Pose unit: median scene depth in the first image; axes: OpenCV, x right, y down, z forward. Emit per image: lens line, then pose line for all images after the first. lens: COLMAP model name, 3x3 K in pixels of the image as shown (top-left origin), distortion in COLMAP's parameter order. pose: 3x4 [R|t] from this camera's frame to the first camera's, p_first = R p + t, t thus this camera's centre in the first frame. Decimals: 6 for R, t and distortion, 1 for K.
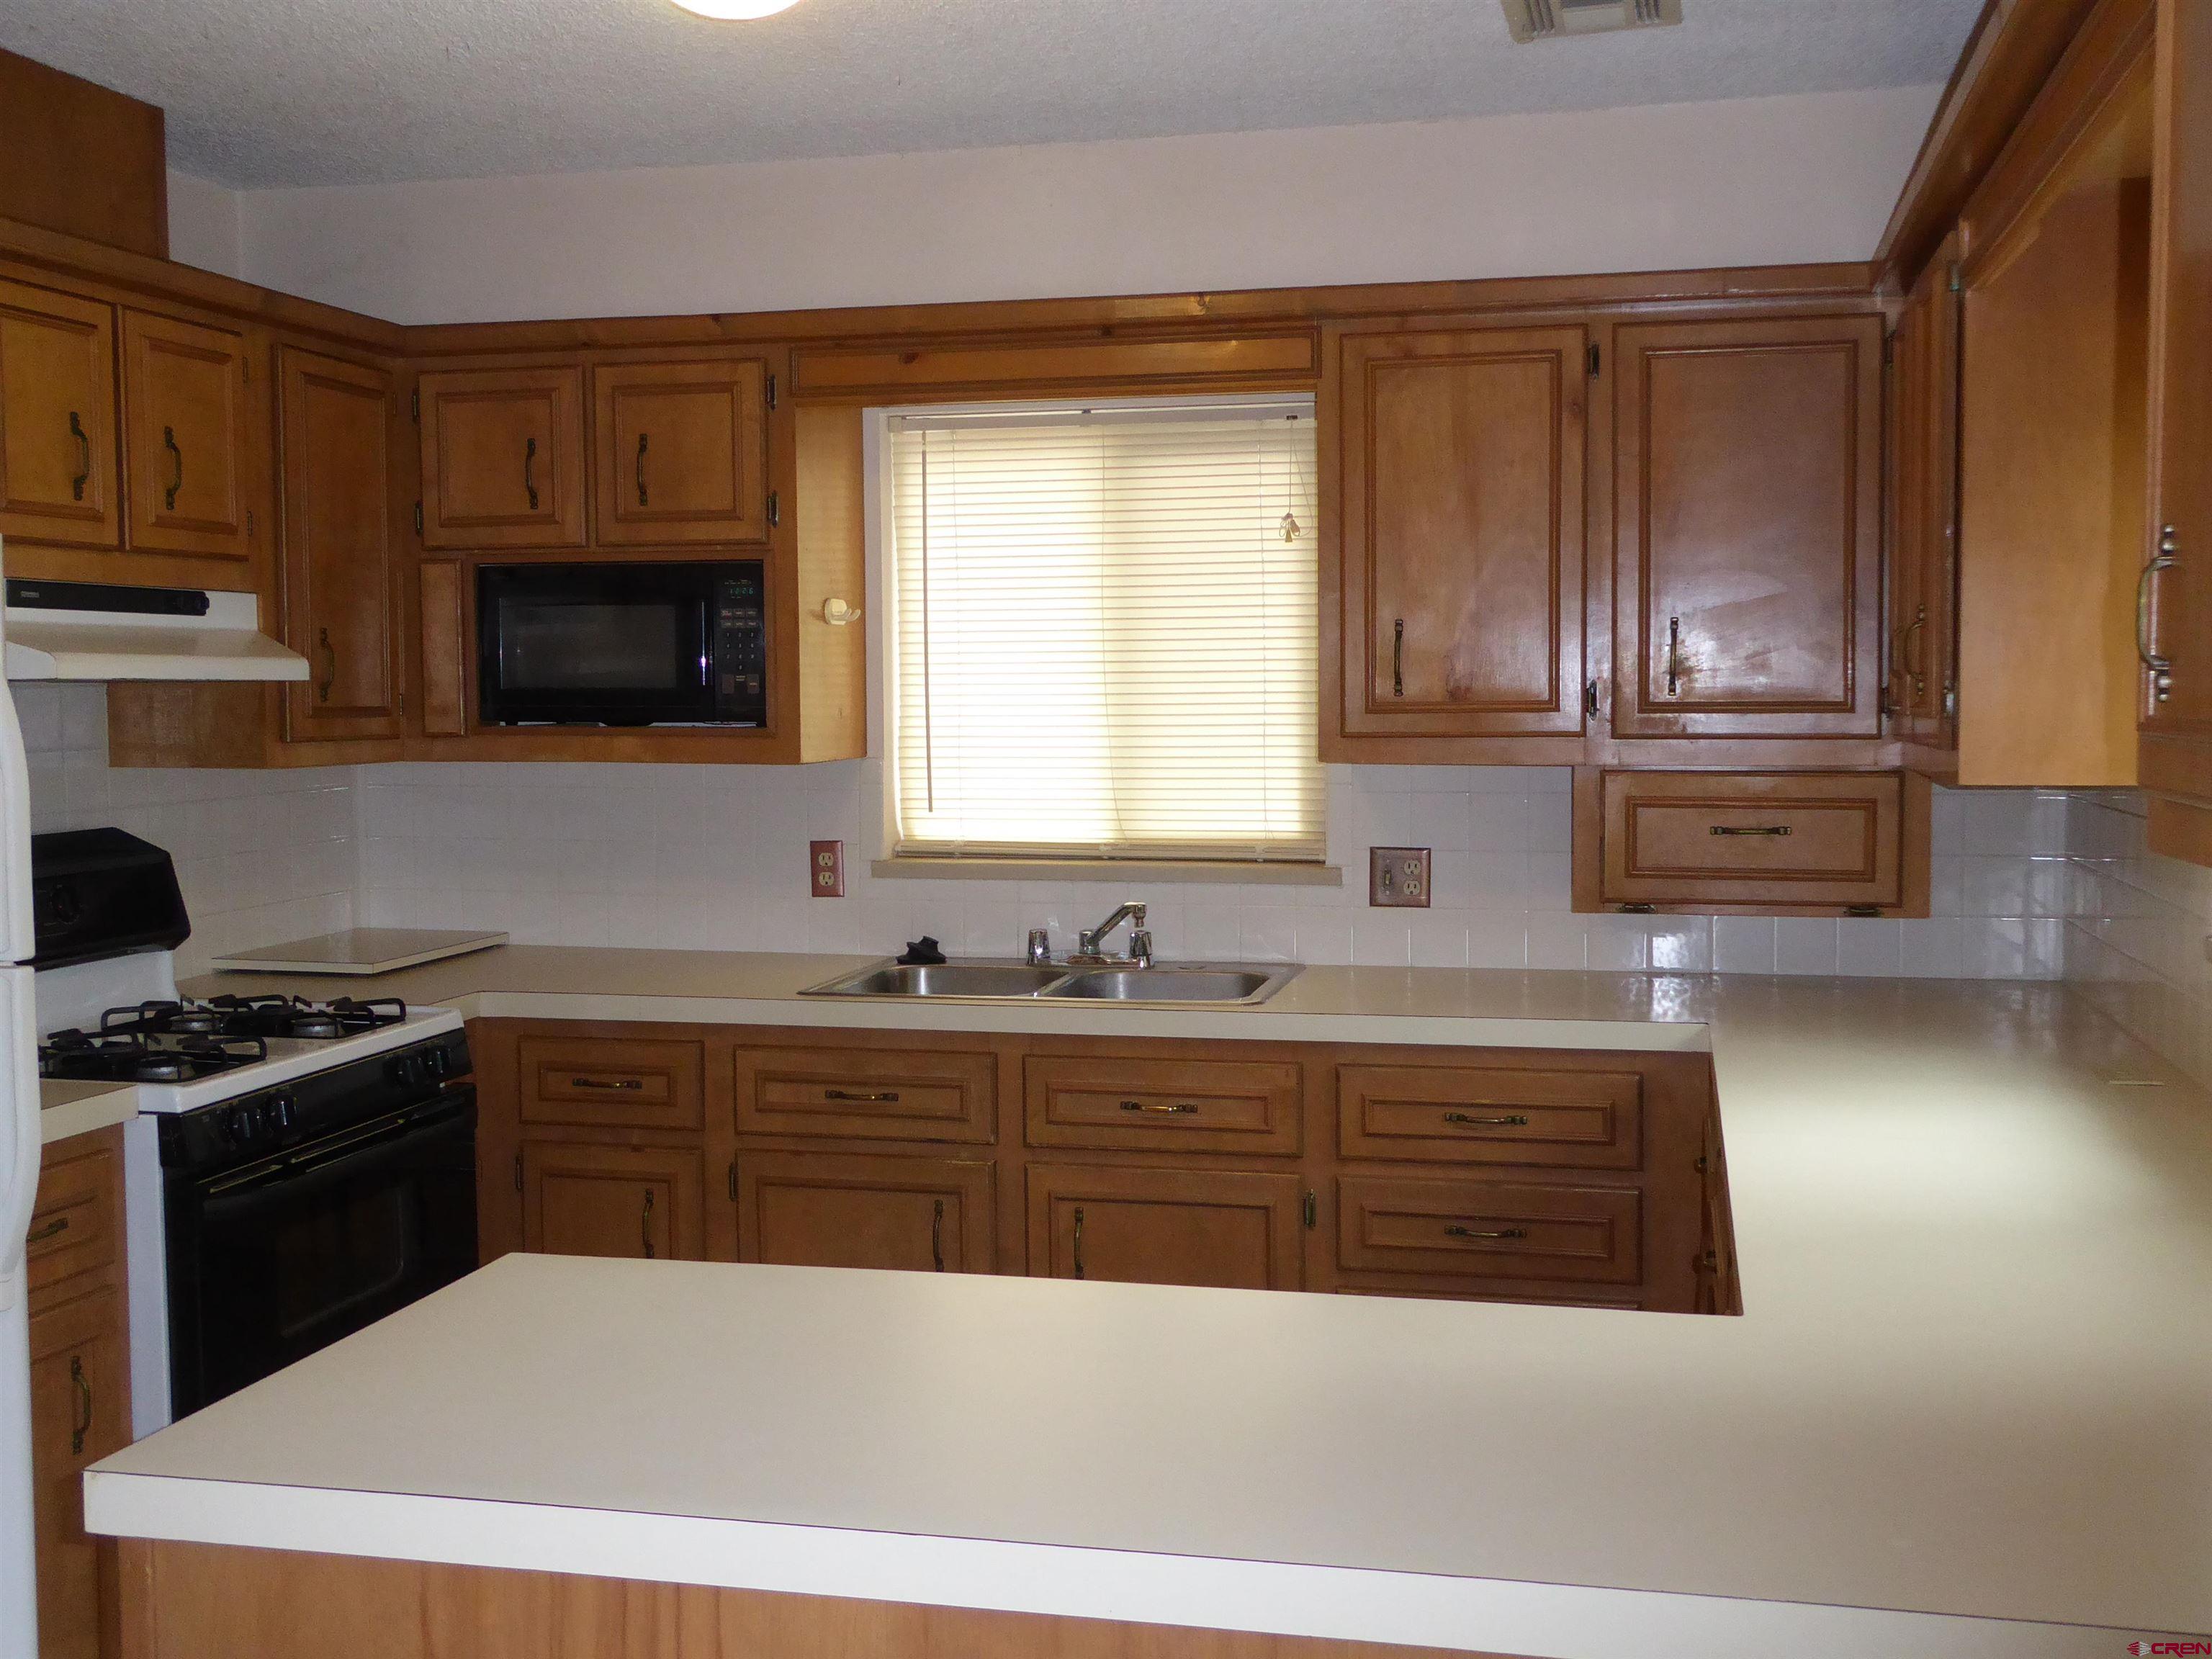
lens RADIAL K [[2295.3, 0, 1106.0], [0, 2295.3, 829.5], [0, 0, 1]] dist [0.001702, -0.017057]
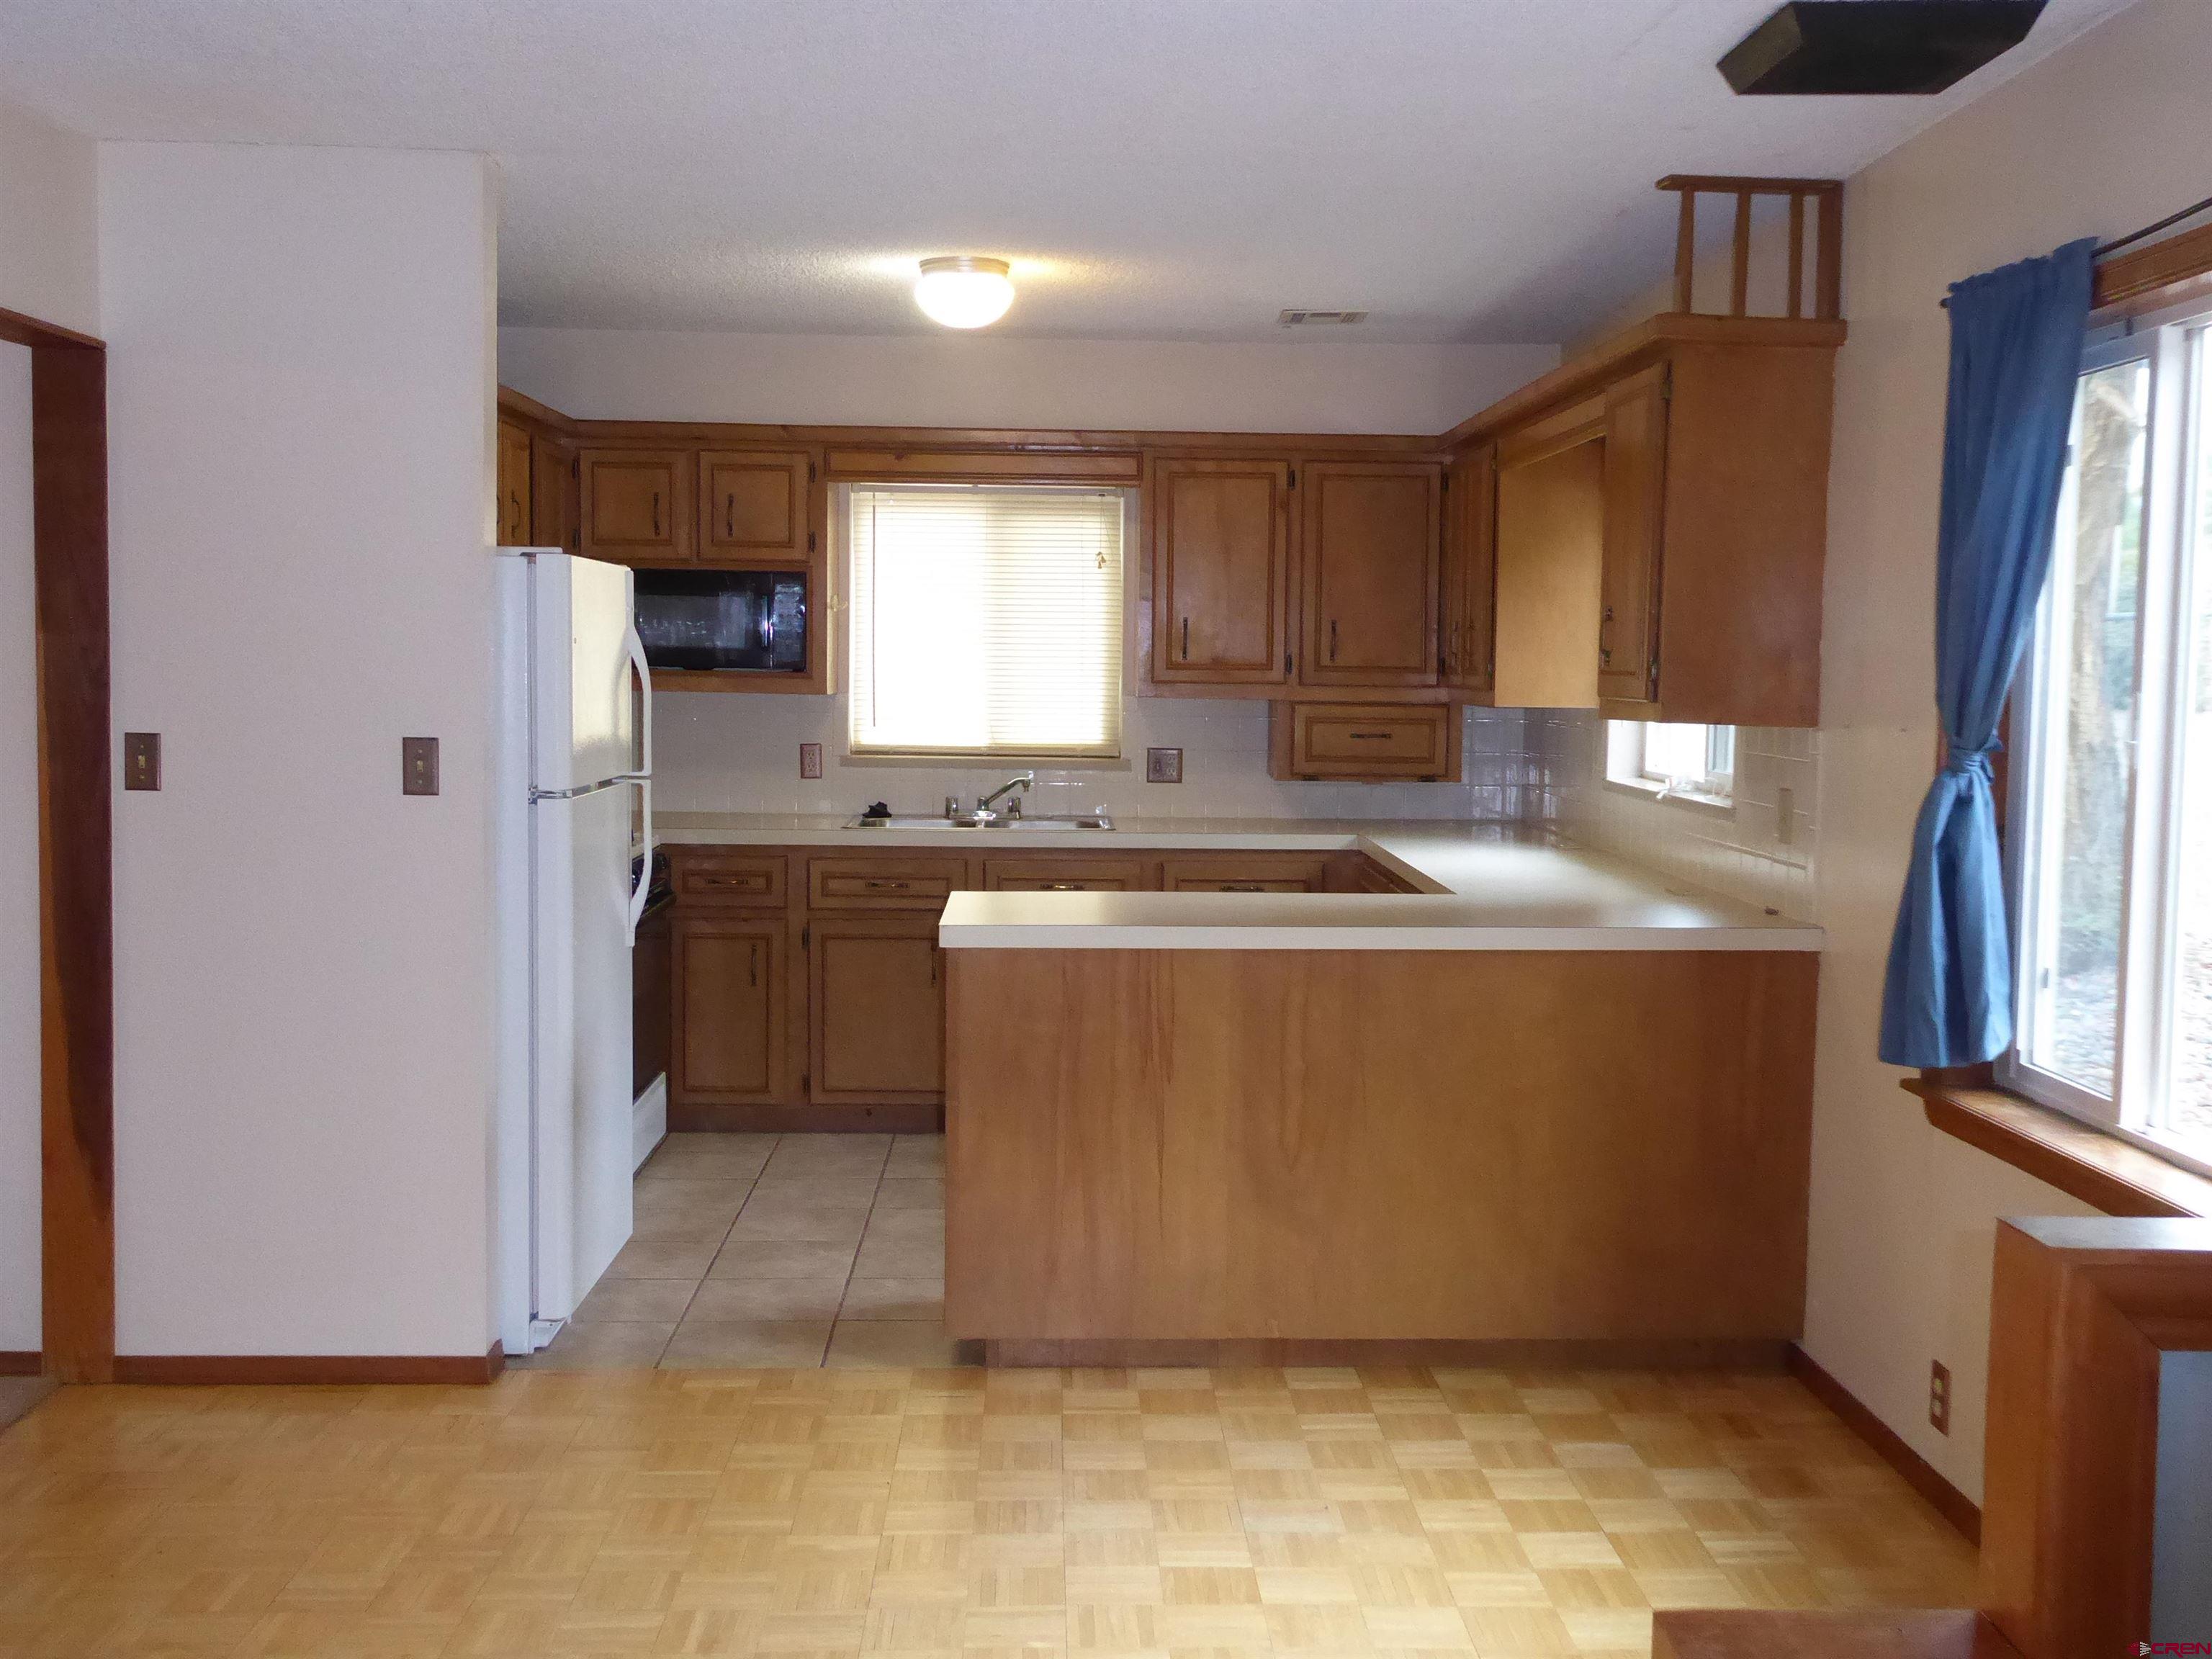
lens RADIAL K [[2295.3, 0, 1106.0], [0, 2295.3, 829.5], [0, 0, 1]] dist [0.001702, -0.017057]
pose [[0.966013, -0.001620, 0.258489, -0.386002], [-0.001959, 0.999906, 0.013588, 0.048784], [-0.258487, -0.013633, 0.965919, -0.702516]]
